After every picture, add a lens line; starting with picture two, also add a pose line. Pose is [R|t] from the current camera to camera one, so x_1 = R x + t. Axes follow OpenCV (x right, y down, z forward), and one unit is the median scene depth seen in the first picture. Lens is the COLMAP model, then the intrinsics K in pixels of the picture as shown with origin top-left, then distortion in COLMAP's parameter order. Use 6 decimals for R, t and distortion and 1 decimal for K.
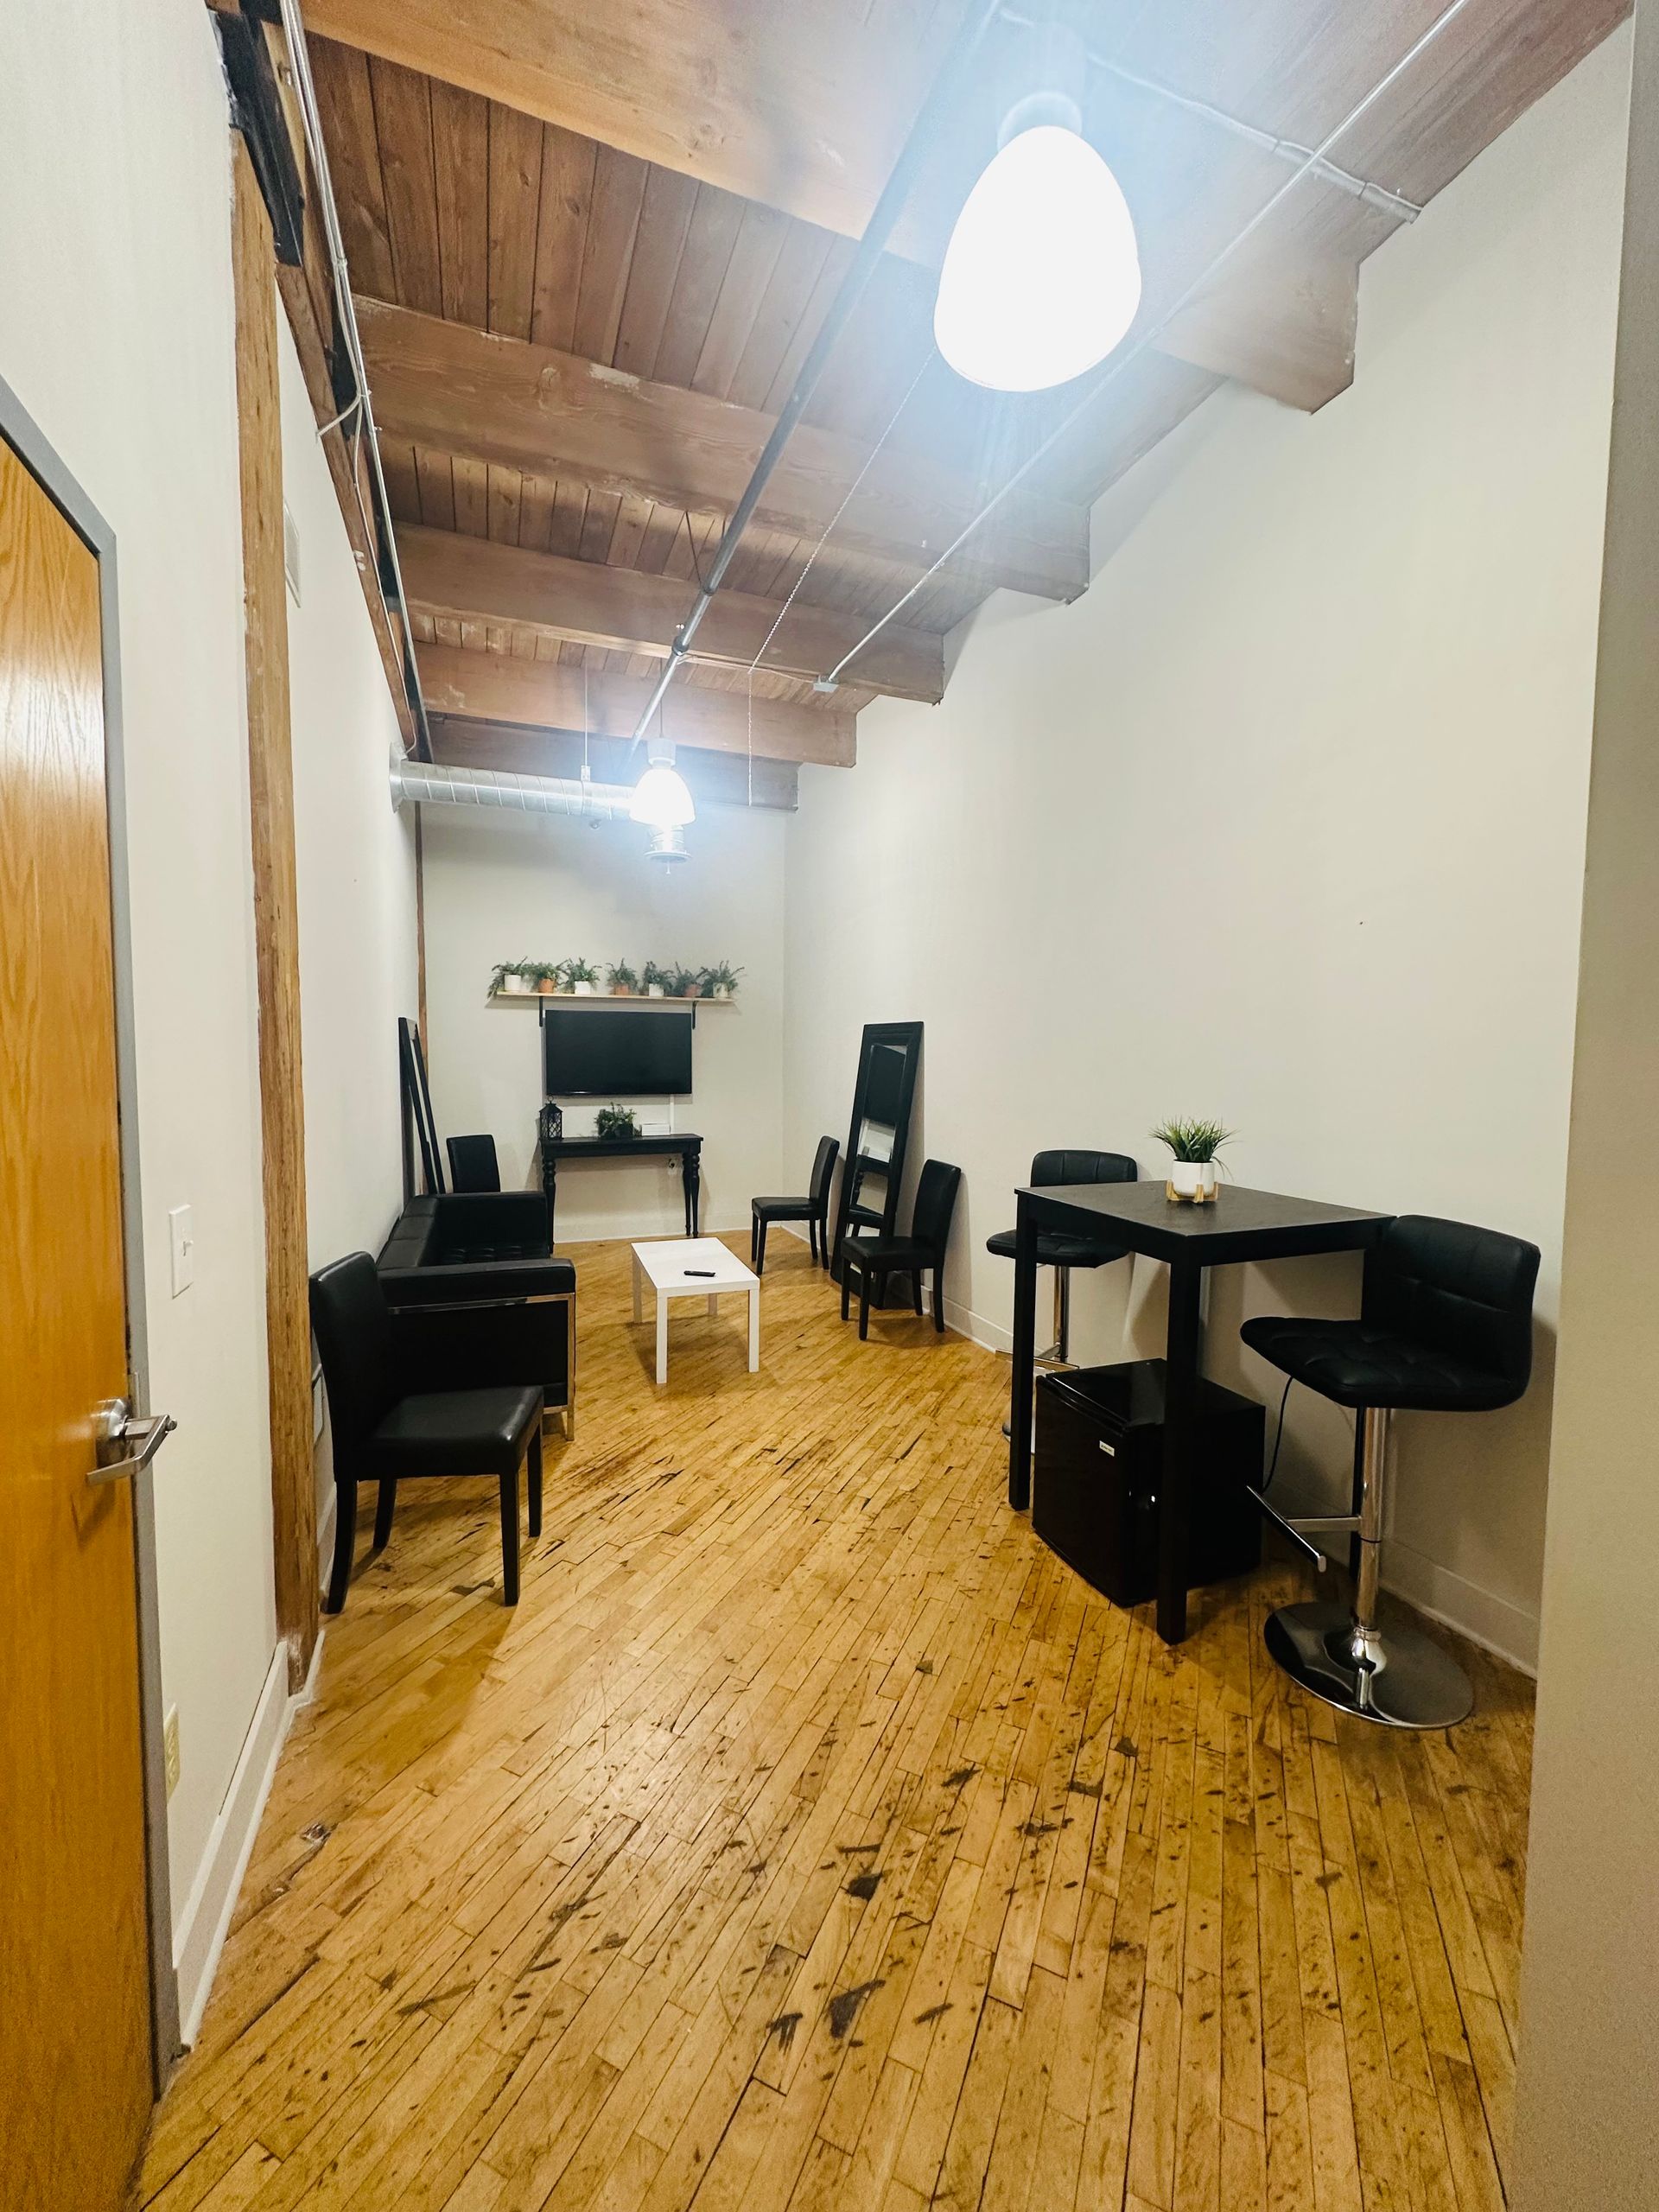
lens RADIAL K [[878.1, 0, 829.5], [0, 878.1, 1106.0], [0, 0, 1]] dist [-0.000079, -0.000119]
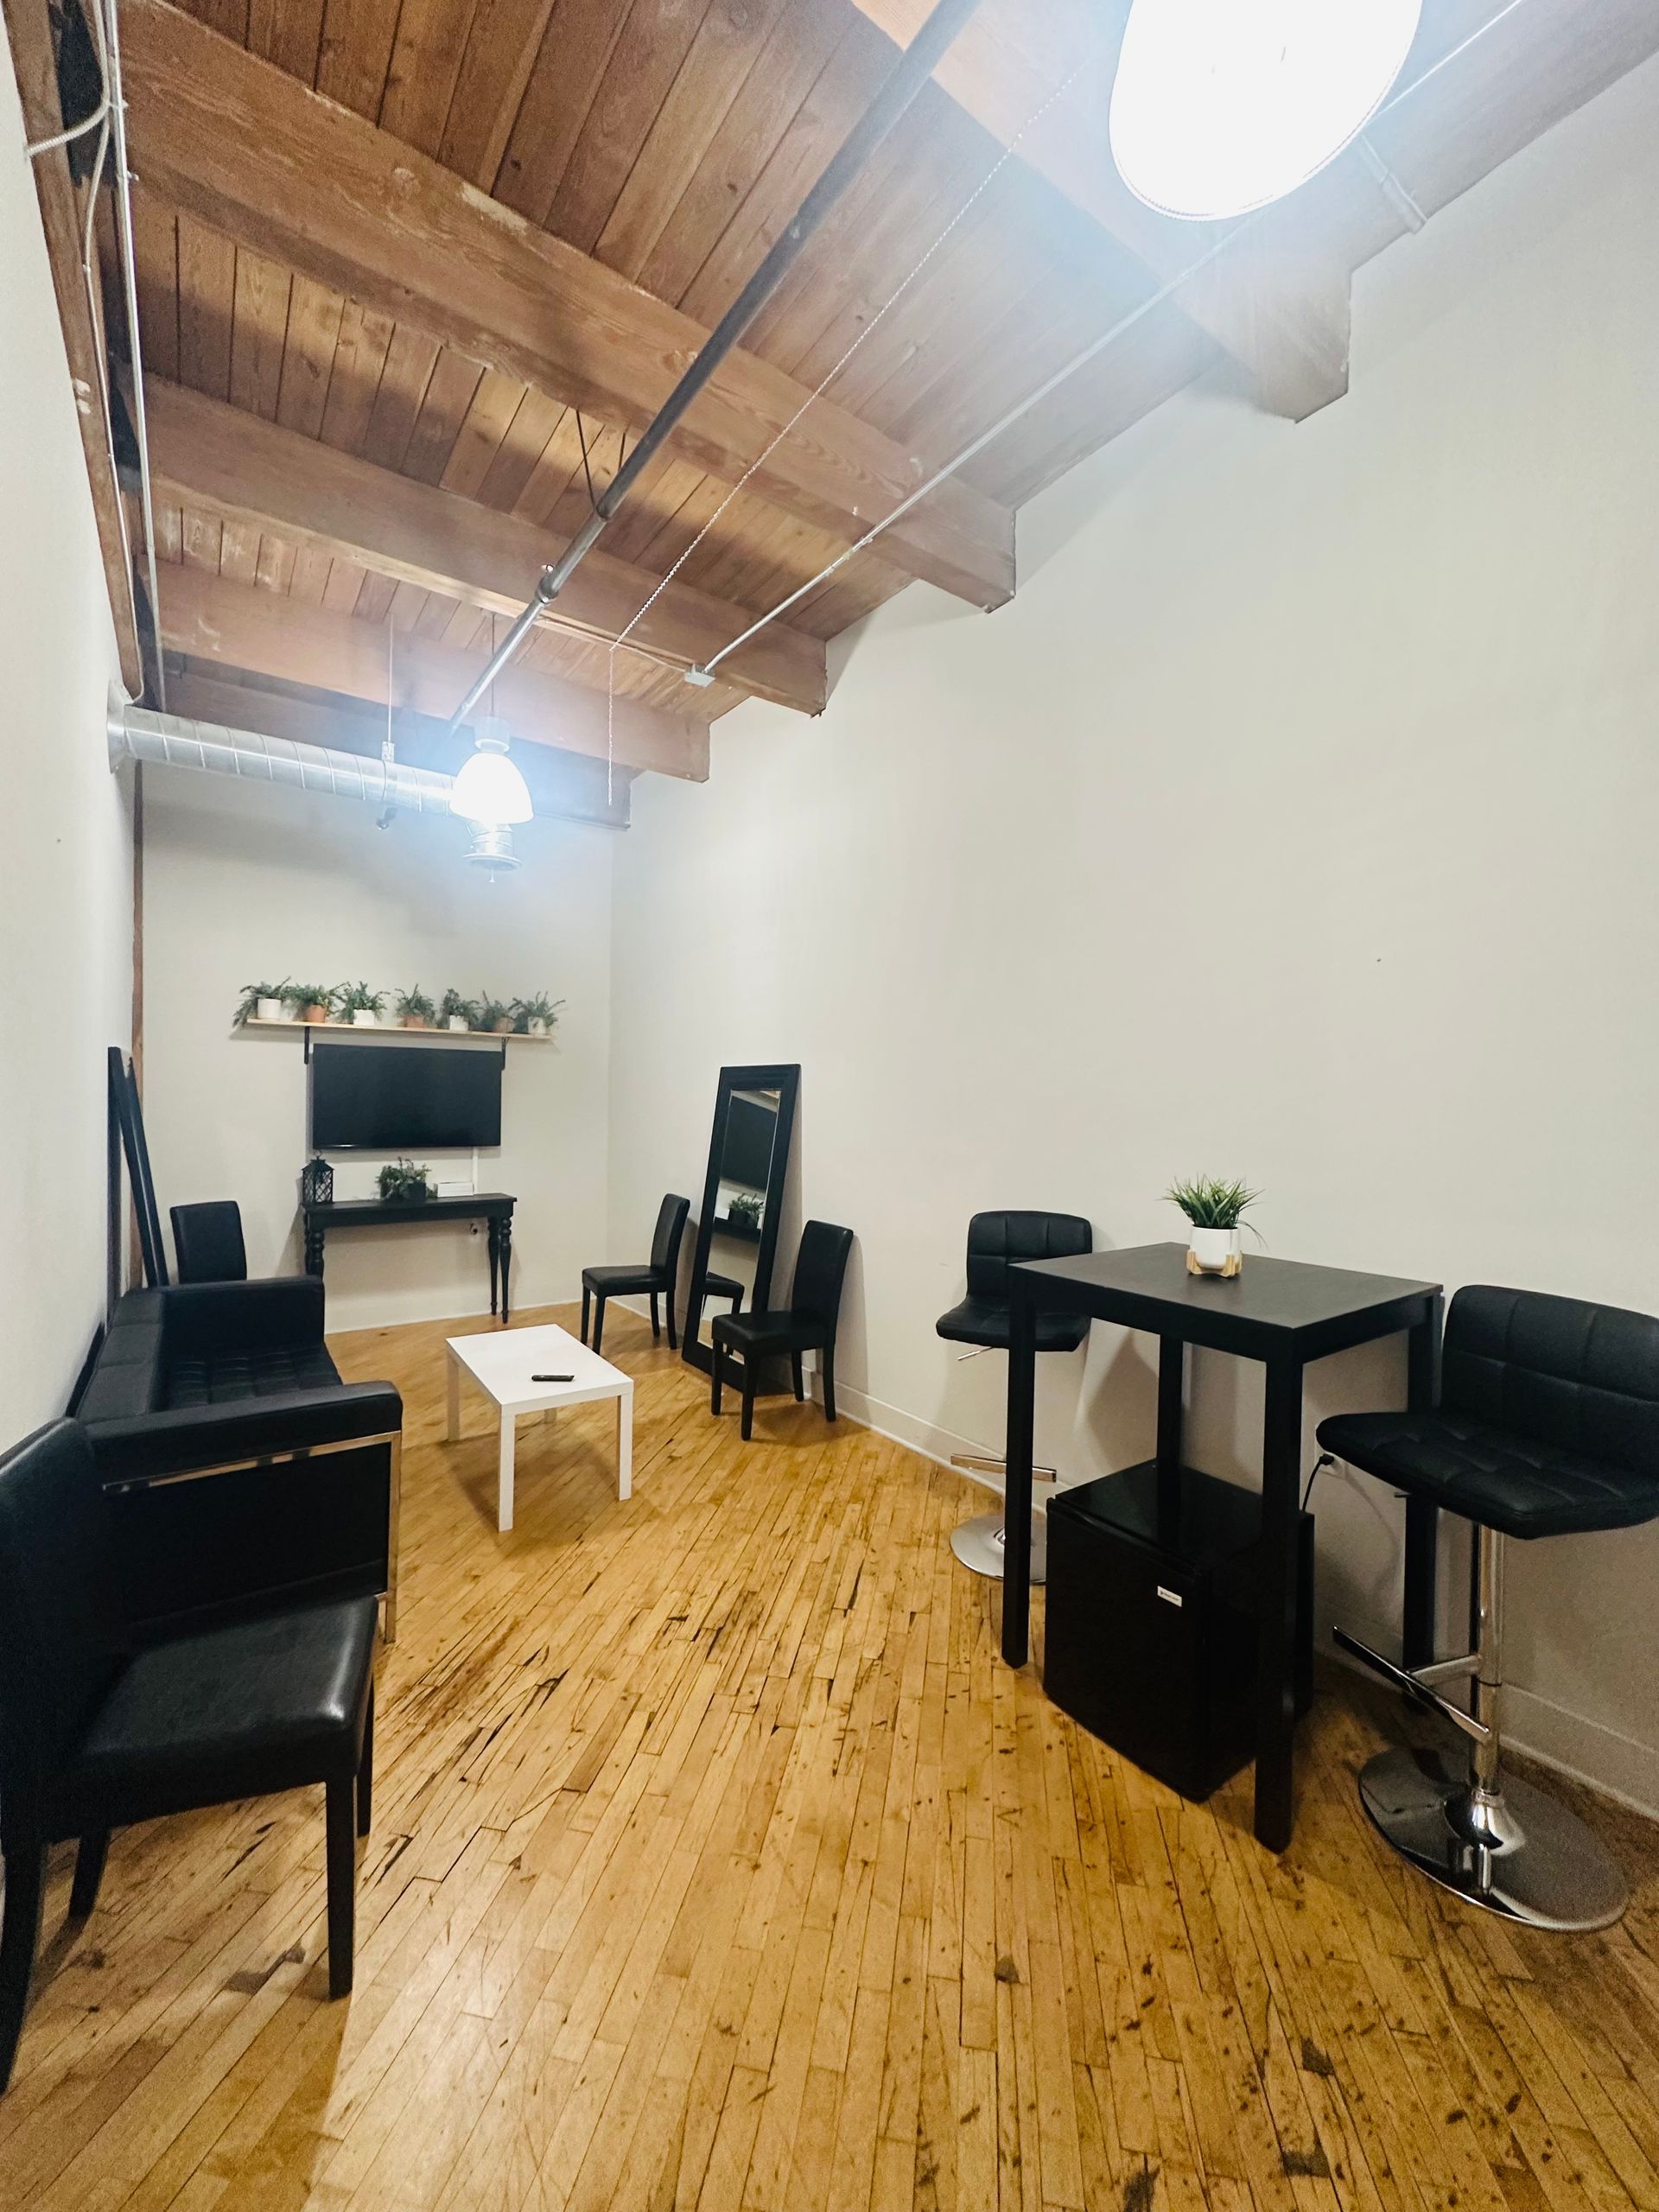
lens RADIAL K [[878.1, 0, 829.5], [0, 878.1, 1106.0], [0, 0, 1]] dist [-0.000079, -0.000119]
pose [[0.967716, 0.004308, 0.252007, -0.132452], [0.009104, 0.998604, -0.052031, -0.011277], [-0.251879, 0.052646, 0.966326, 0.203497]]
